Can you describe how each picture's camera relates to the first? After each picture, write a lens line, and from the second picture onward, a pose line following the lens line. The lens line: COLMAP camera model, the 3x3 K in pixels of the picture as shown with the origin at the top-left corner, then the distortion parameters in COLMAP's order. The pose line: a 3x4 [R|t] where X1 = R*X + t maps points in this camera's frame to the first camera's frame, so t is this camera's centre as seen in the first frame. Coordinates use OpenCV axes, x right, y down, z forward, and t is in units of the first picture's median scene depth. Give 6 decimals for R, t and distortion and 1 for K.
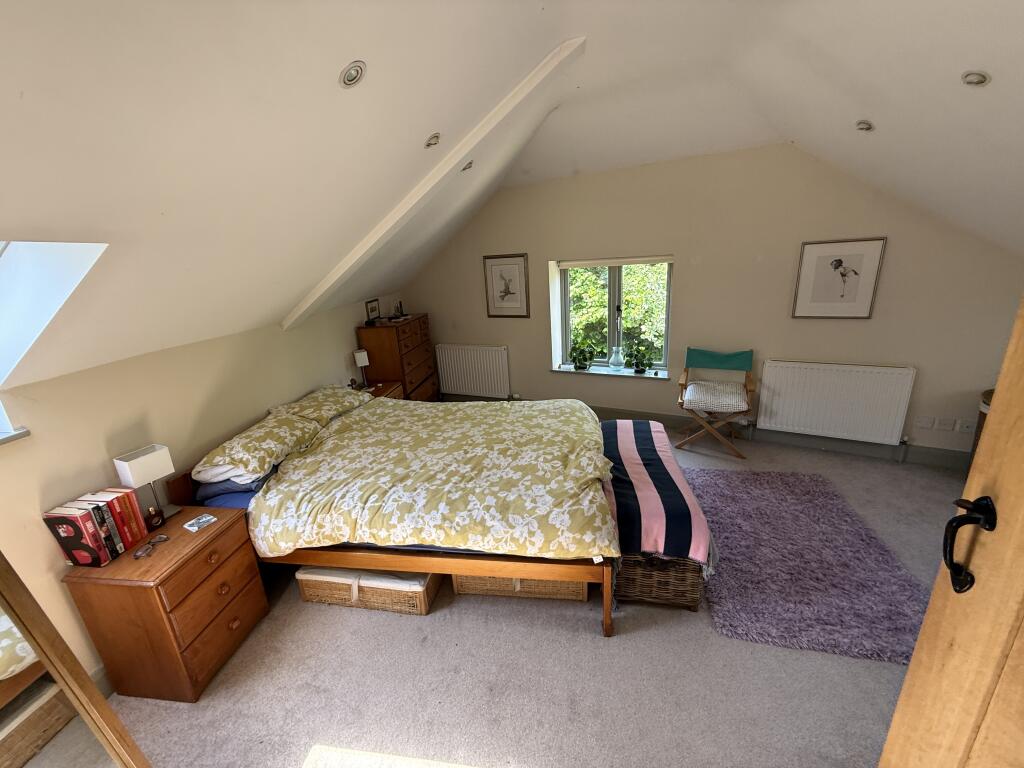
lens RADIAL K [[407.6, 0, 506.9], [0, 407.6, 384.0], [0, 0, 1]] dist [0.000962, -0.000433]
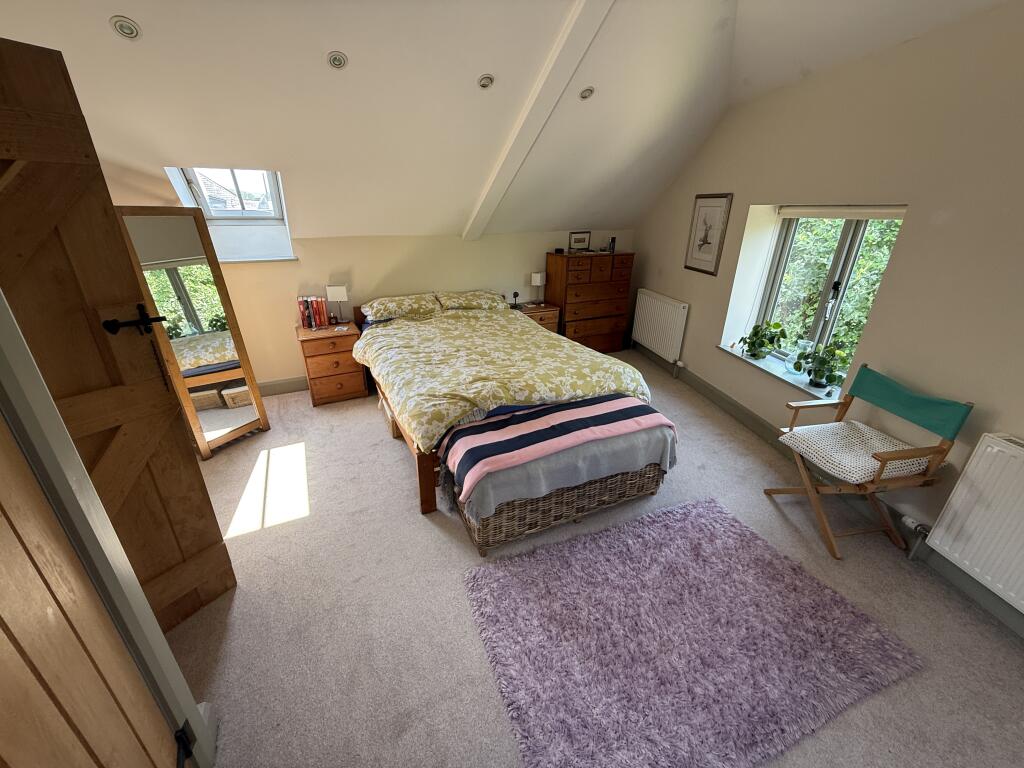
lens RADIAL K [[407.6, 0, 506.2], [0, 407.6, 383.2], [0, 0, 1]] dist [0.000962, -0.000433]
pose [[0.575331, 0.383077, -0.722667, 0.784207], [-0.284088, 0.922125, 0.262639, -0.096080], [0.767000, 0.054197, 0.639354, 0.266444]]
